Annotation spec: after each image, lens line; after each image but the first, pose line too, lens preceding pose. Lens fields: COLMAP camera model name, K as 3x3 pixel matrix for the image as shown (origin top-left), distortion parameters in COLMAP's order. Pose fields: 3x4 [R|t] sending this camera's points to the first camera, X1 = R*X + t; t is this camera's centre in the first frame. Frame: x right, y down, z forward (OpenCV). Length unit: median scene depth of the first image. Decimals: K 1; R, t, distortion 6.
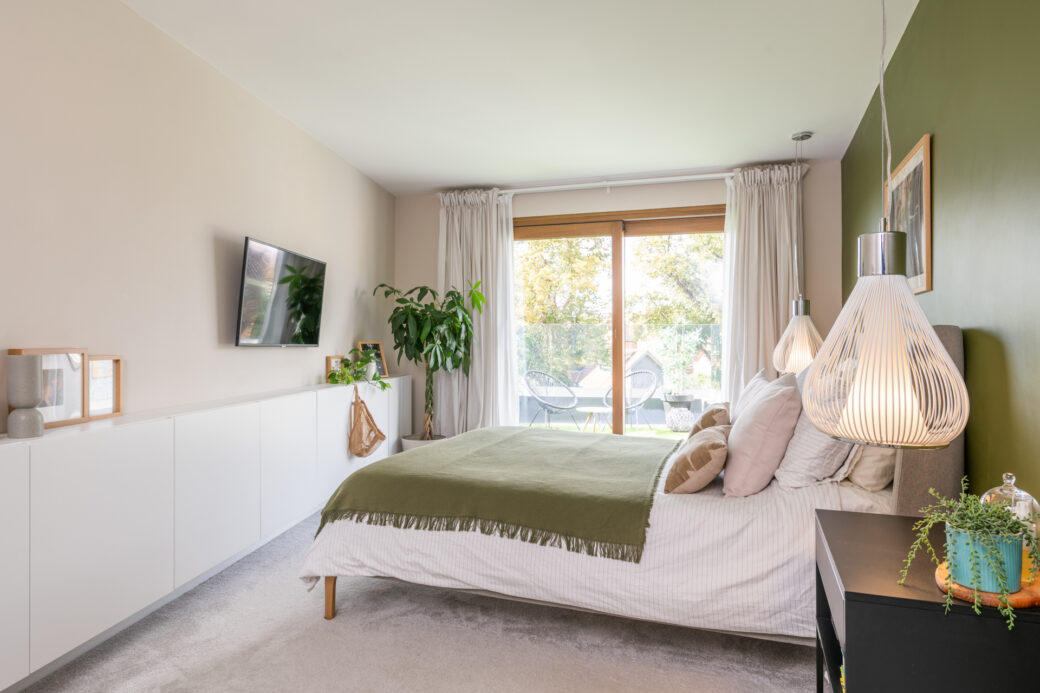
lens RADIAL K [[660.8, 0, 520.0], [0, 660.8, 344.1], [0, 0, 1]] dist [-0.000026, 0.000001]
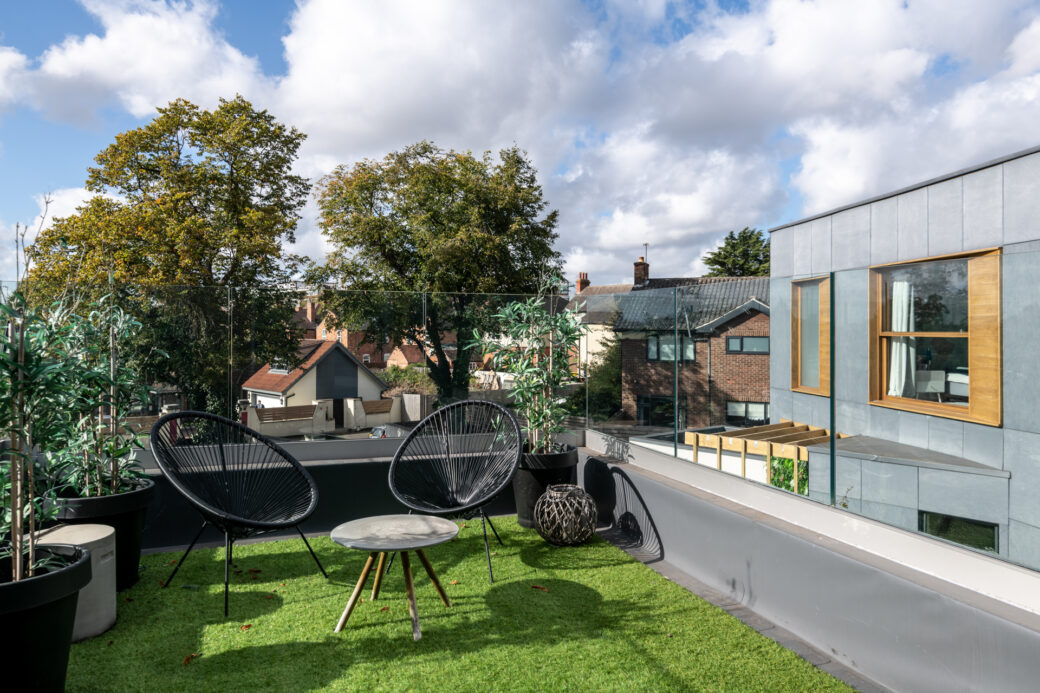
lens RADIAL K [[708.9, 0, 536.7], [0, 708.9, 327.8], [0, 0, 1]] dist [0.000895, 0.000617]
pose [[0.880818, -0.000153, 0.473454, 0.003550], [0.003633, 0.999973, -0.006435, 0.000204], [-0.473440, 0.007388, 0.880795, 0.199161]]
